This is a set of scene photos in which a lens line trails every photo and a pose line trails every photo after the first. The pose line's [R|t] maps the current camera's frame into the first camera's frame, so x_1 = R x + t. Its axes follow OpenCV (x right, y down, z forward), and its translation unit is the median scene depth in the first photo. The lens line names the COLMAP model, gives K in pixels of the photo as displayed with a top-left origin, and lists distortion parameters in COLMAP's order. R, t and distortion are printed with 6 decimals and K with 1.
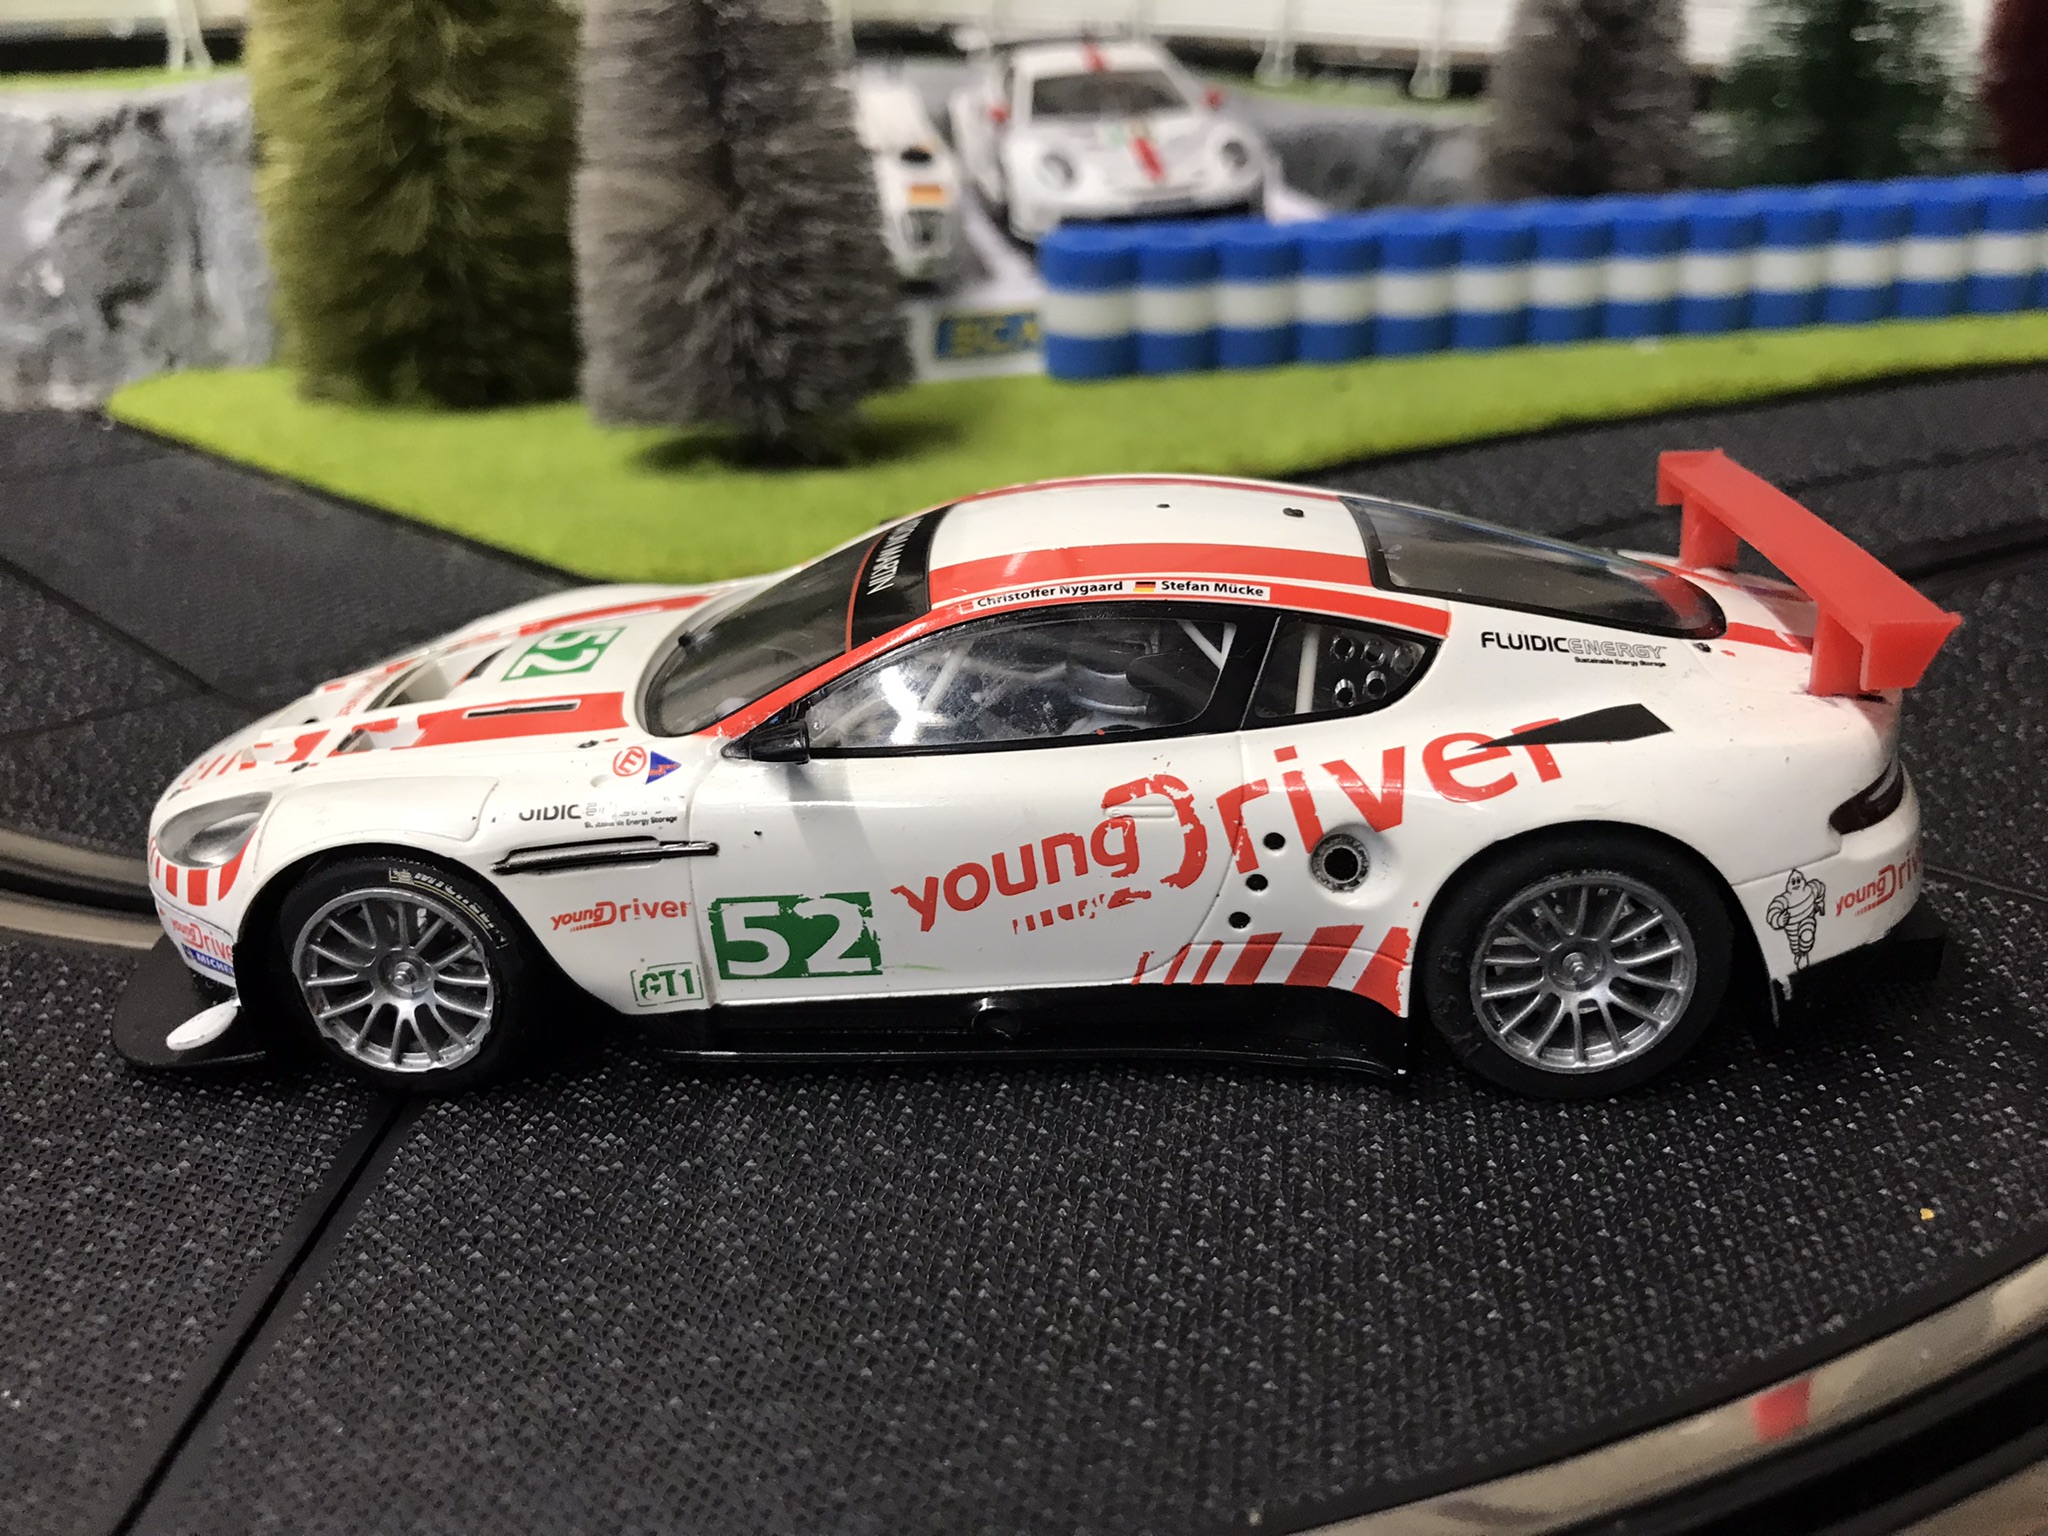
lens RADIAL K [[1772.8, 0, 1023.3], [0, 1772.8, 763.7], [0, 0, 1]] dist [-0.015285, 0.009703]
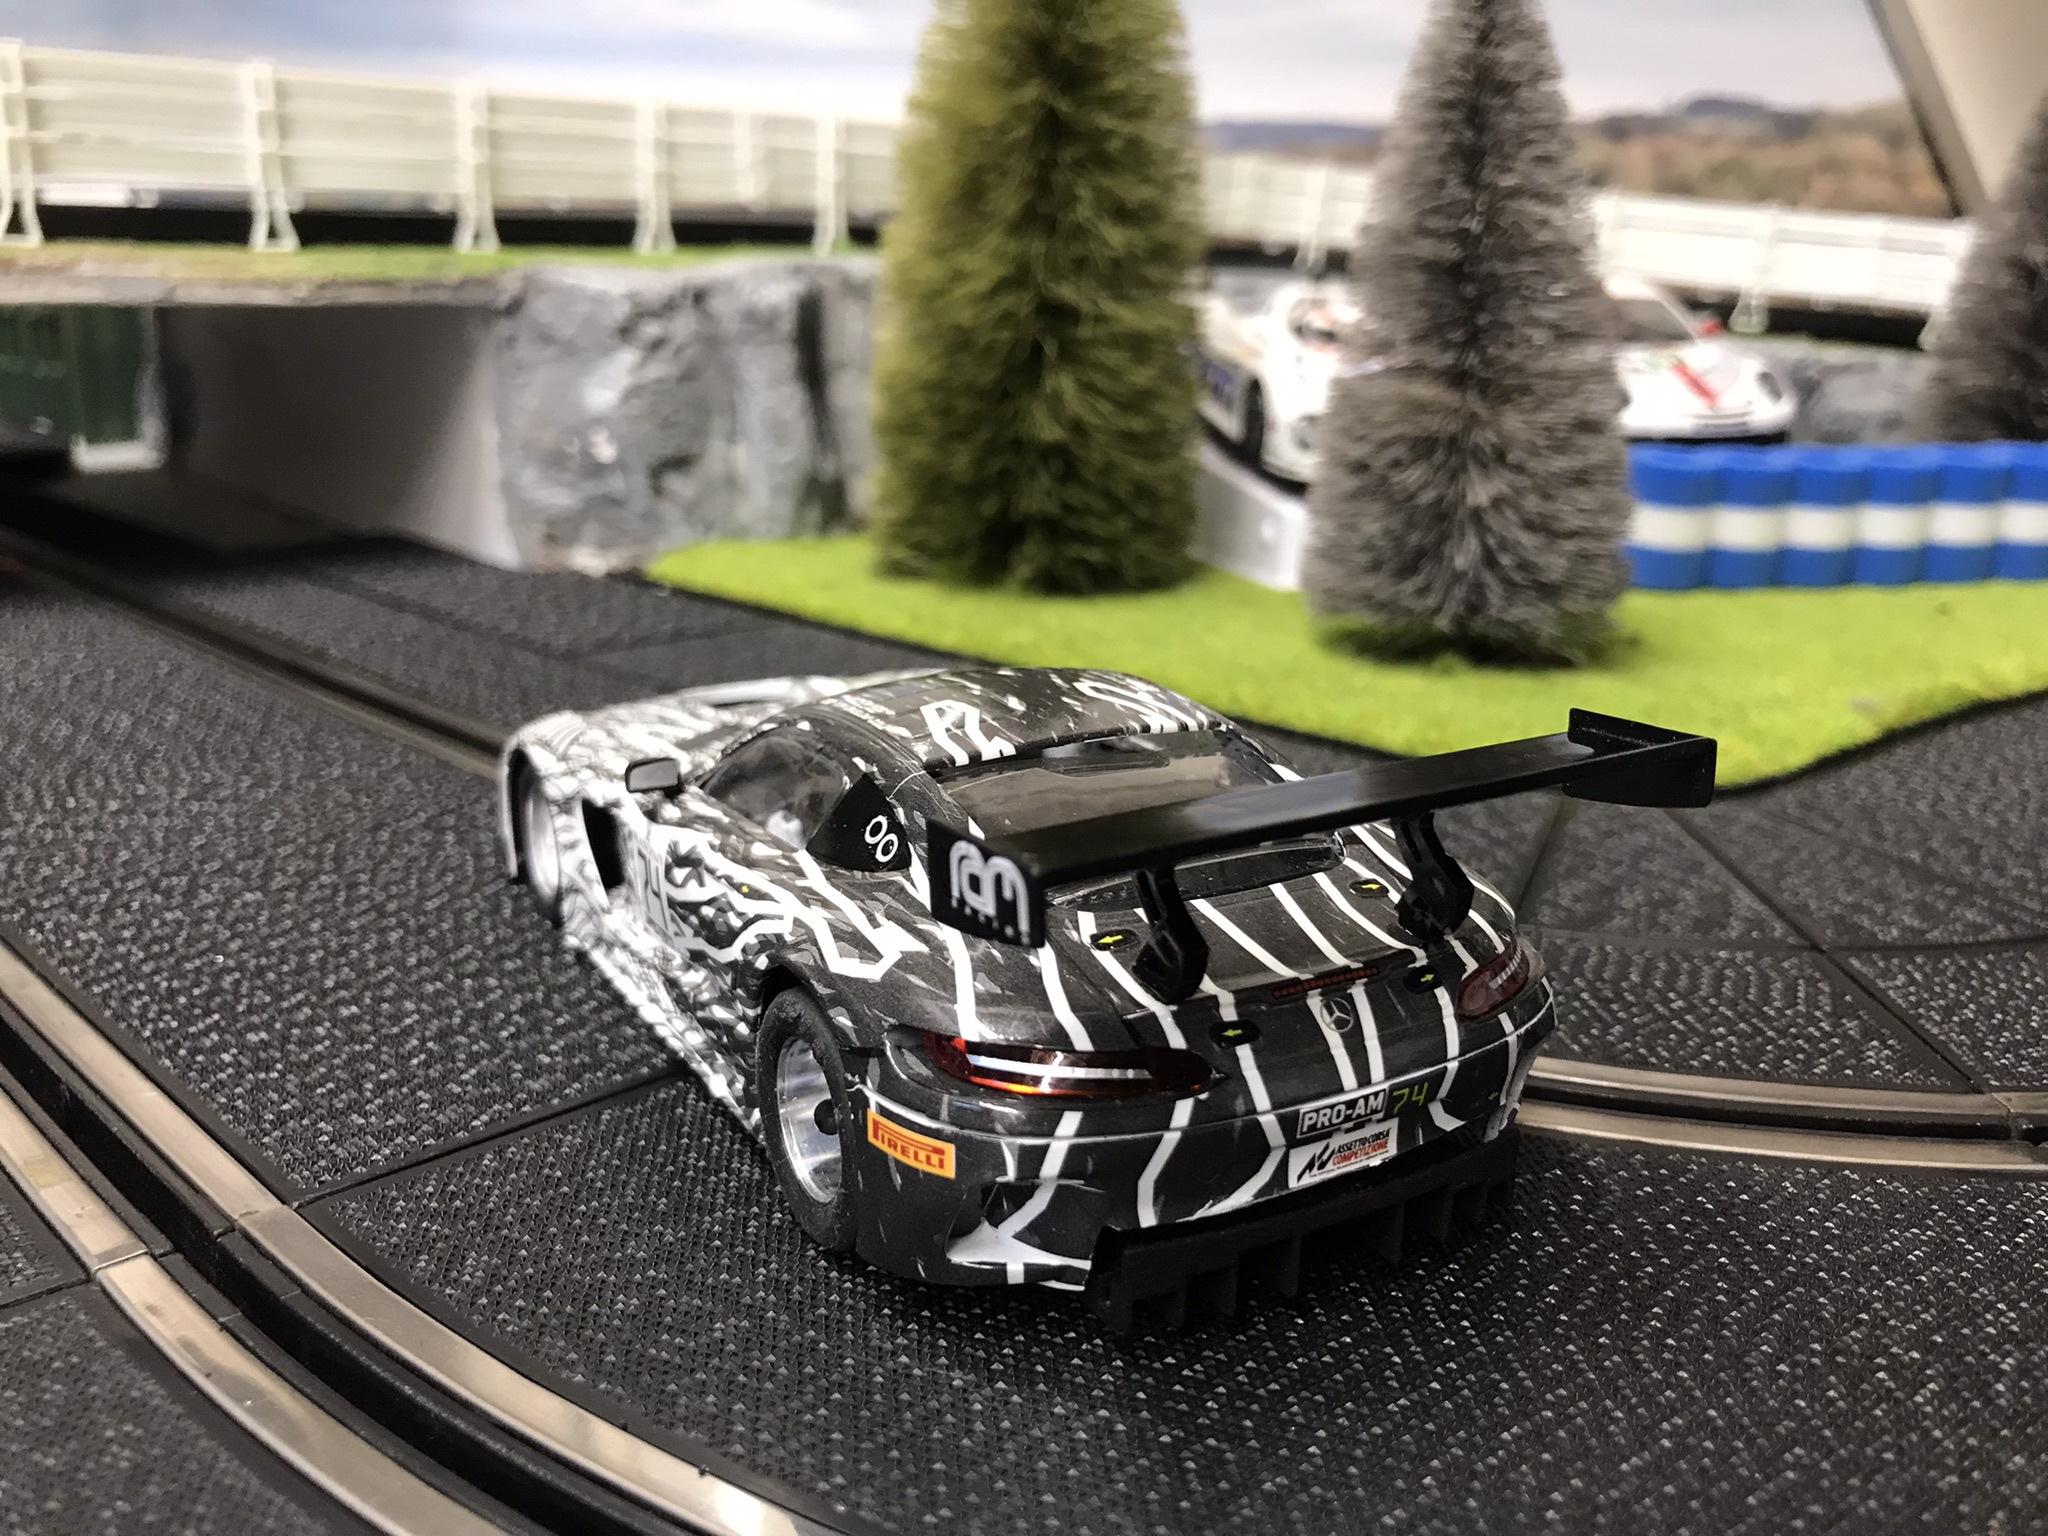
lens RADIAL K [[1758.0, 0, 1026.9], [0, 1758.0, 791.7], [0, 0, 1]] dist [0.001043, -0.005822]
pose [[0.998872, 0.043073, 0.019991, -0.379941], [-0.041105, 0.995077, -0.090176, 0.005646], [-0.023776, 0.089252, 0.995725, 0.004808]]
